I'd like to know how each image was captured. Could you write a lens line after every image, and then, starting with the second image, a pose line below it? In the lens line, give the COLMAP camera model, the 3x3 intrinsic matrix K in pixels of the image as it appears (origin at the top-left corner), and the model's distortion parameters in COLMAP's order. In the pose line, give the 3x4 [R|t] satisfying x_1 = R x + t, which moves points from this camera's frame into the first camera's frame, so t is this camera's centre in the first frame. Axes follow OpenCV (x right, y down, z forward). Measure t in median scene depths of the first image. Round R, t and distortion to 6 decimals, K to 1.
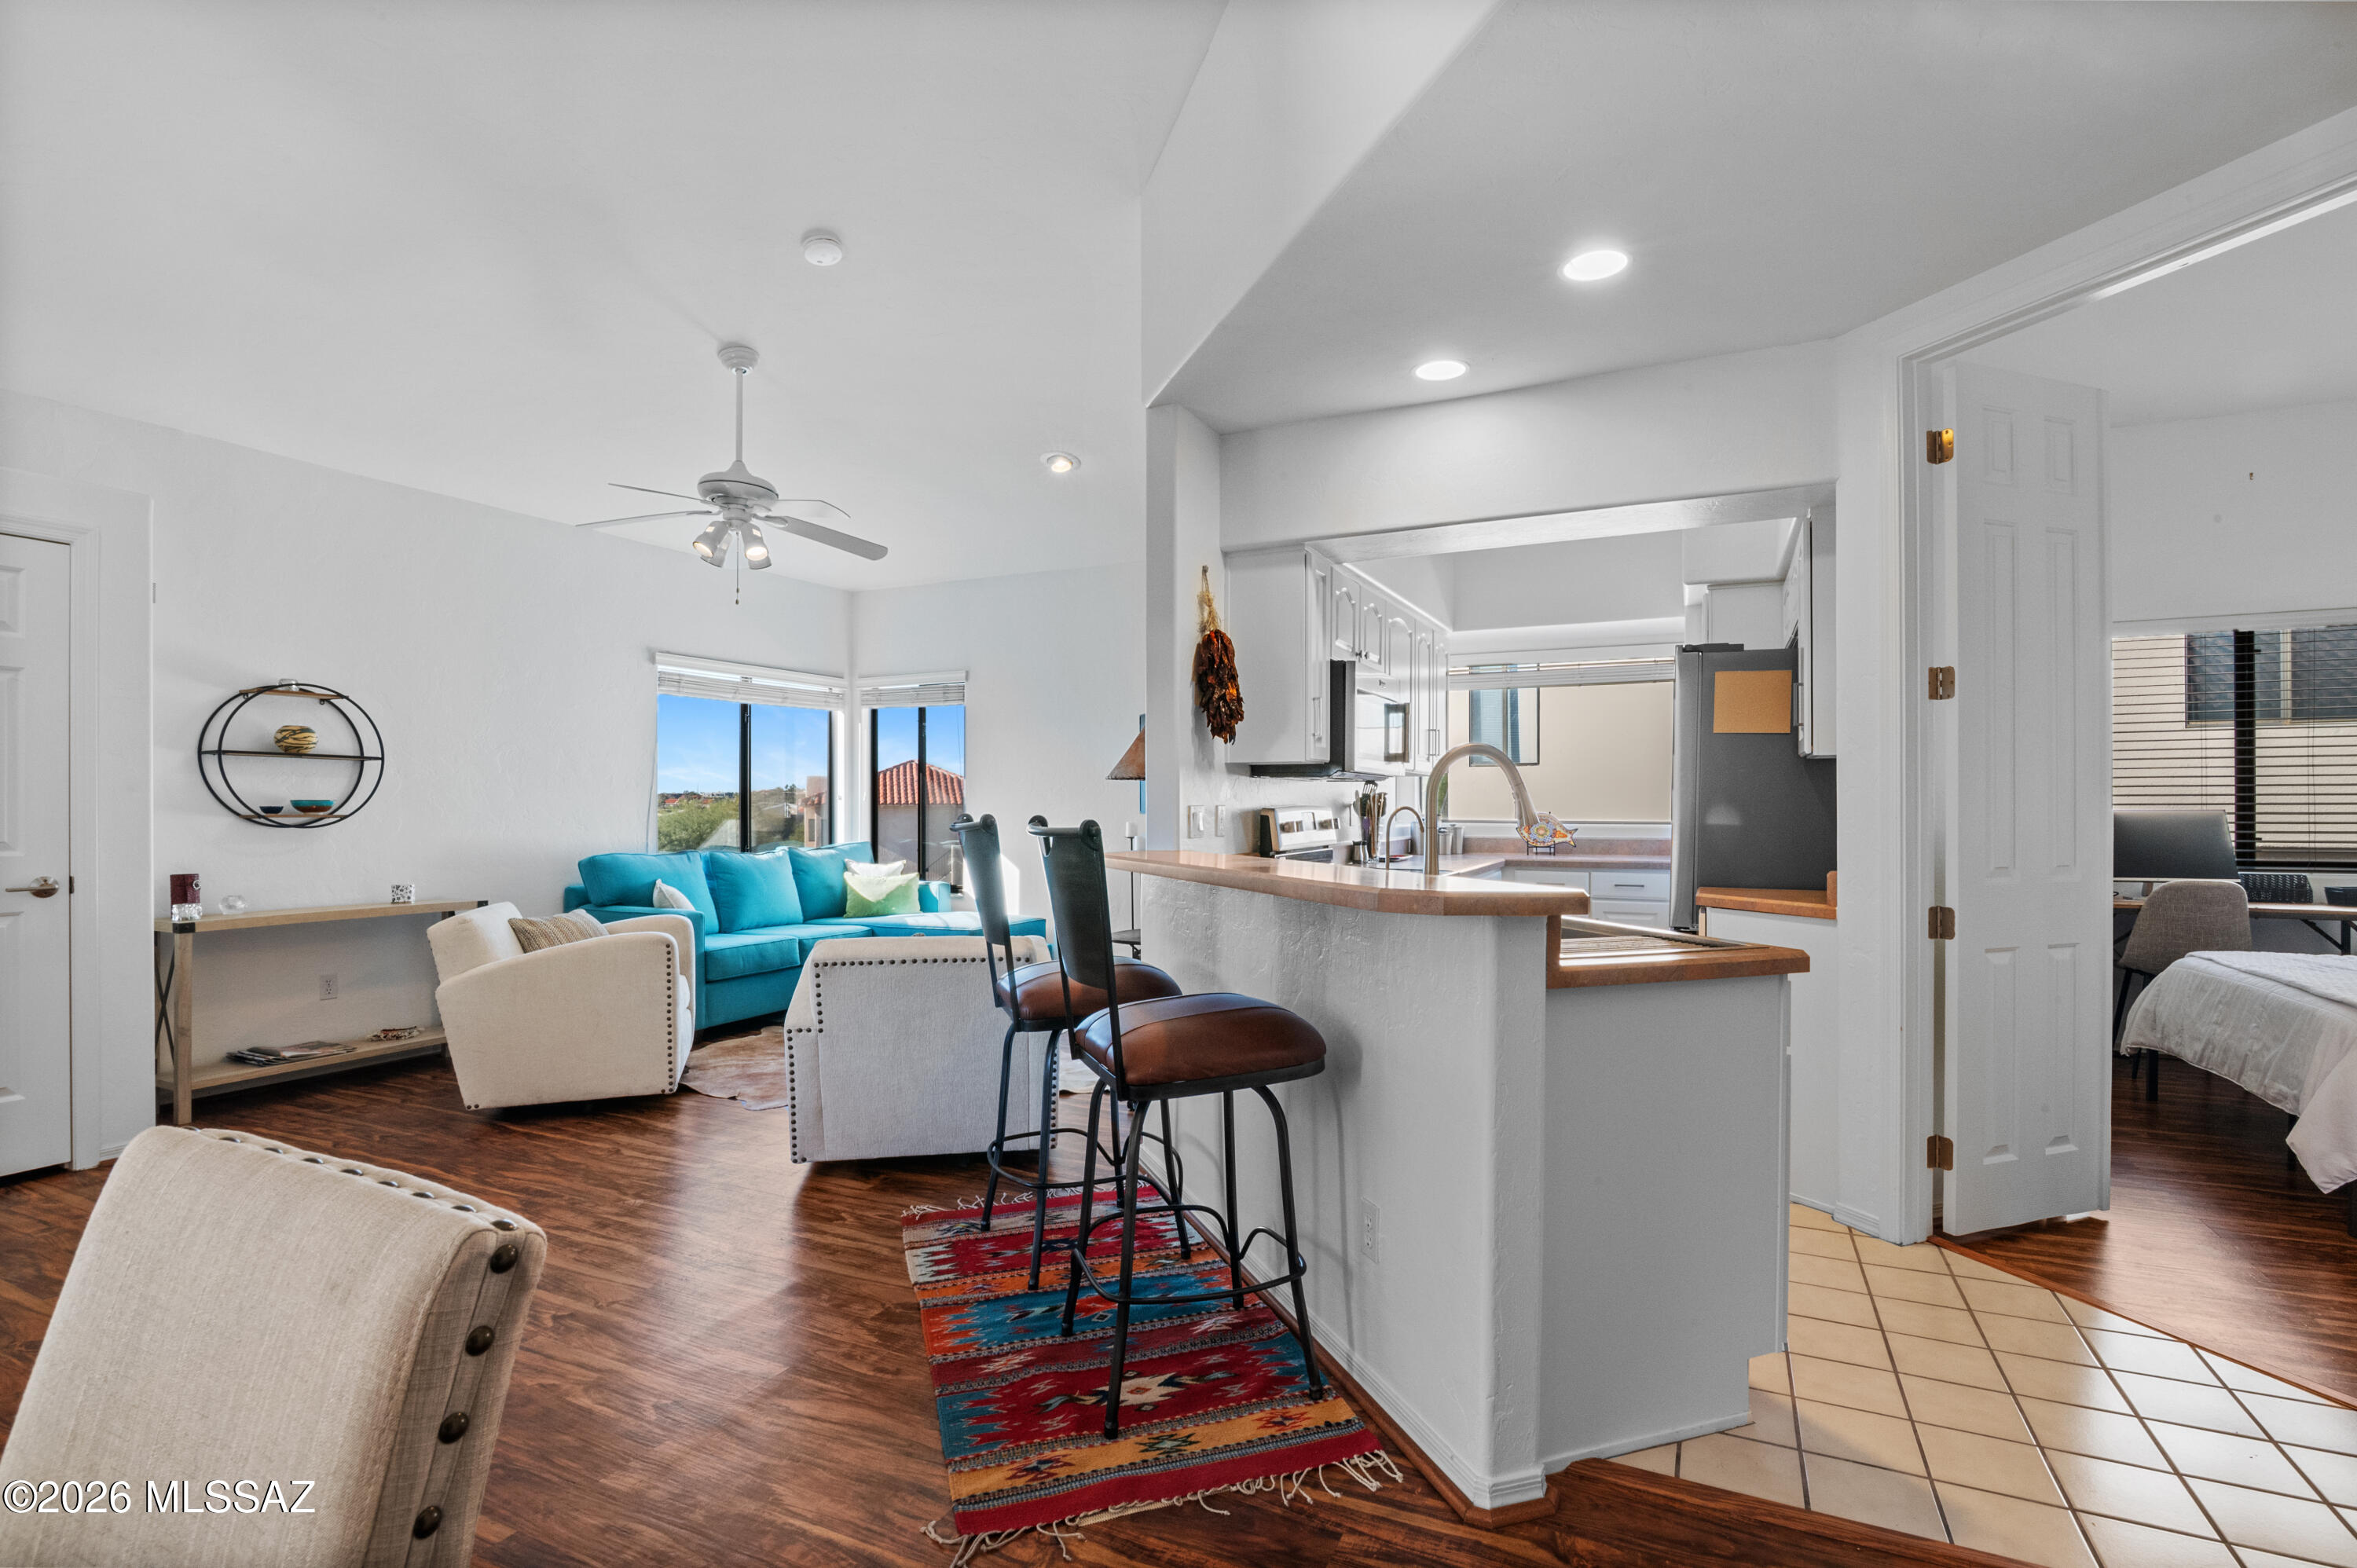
lens RADIAL K [[1085.1, 0, 1190.1], [0, 1085.1, 800.2], [0, 0, 1]] dist [-0.023393, 0.001744]
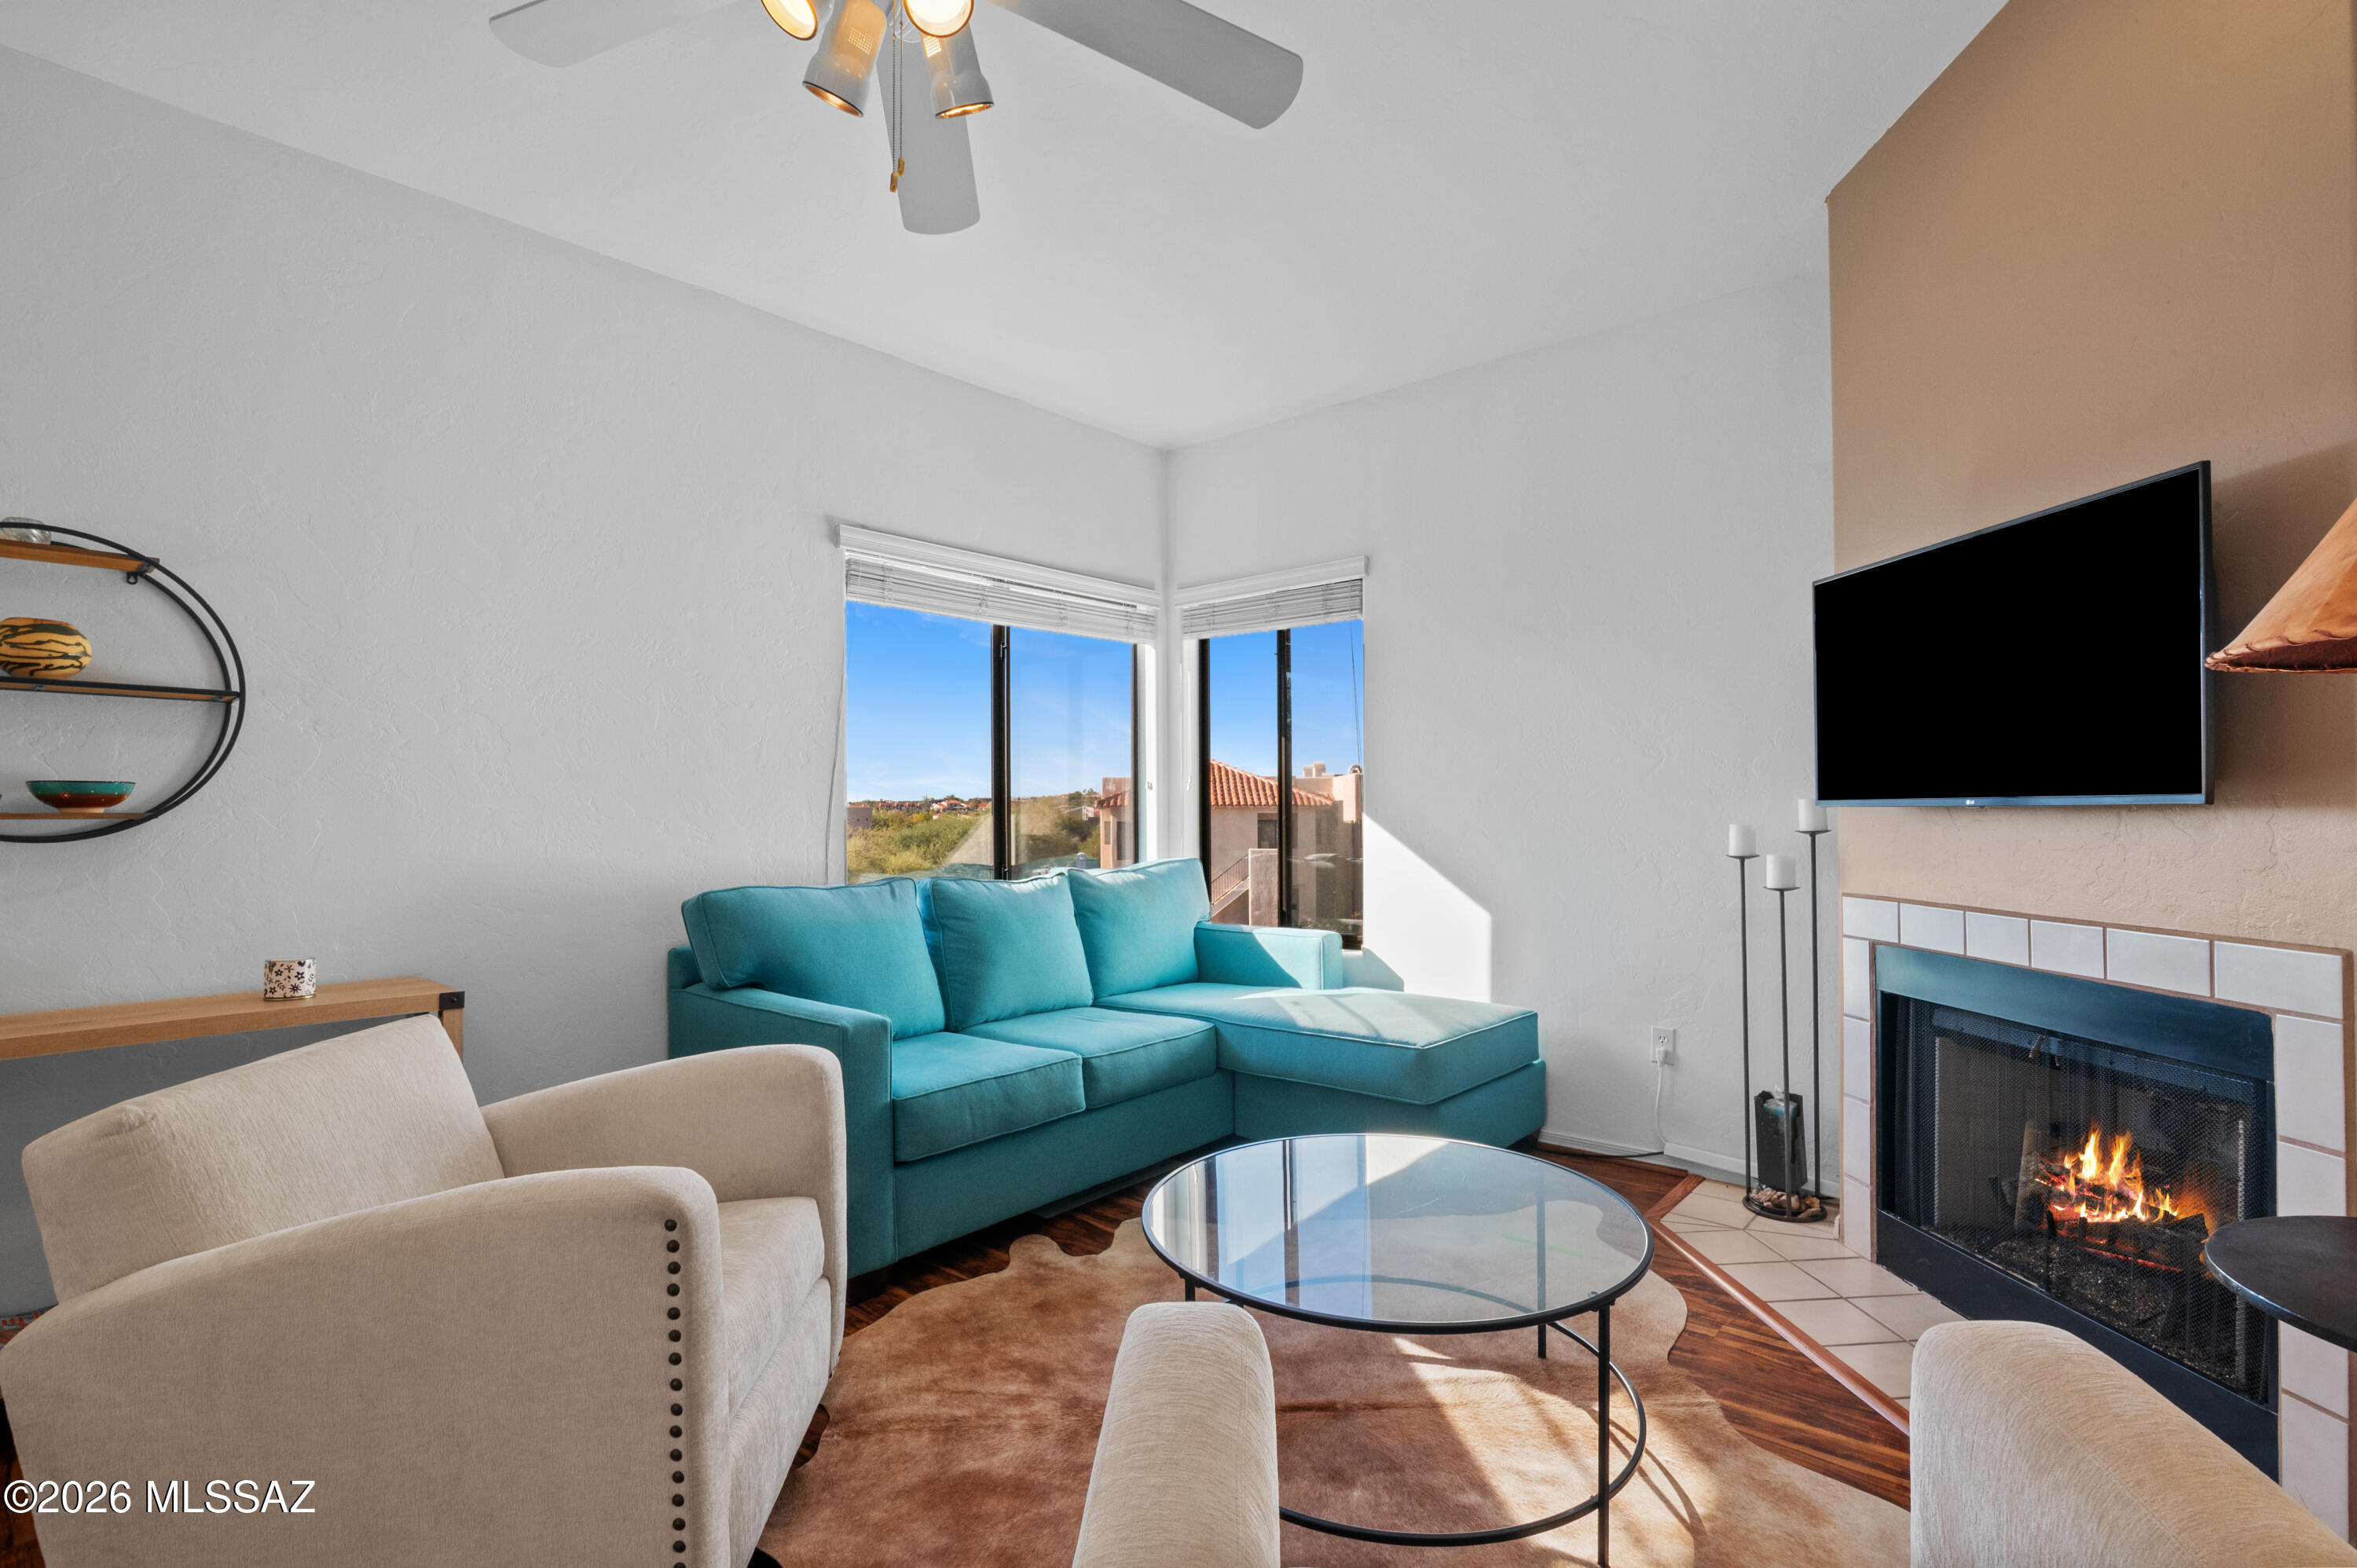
lens RADIAL K [[1085.1, 0, 1173.4], [0, 1085.1, 798.6], [0, 0, 1]] dist [-0.023393, 0.001744]
pose [[0.962268, -0.007803, -0.271992, -0.254279], [0.006950, 0.999967, -0.004099, 0.013448], [0.272016, 0.002054, 0.962291, 0.730096]]
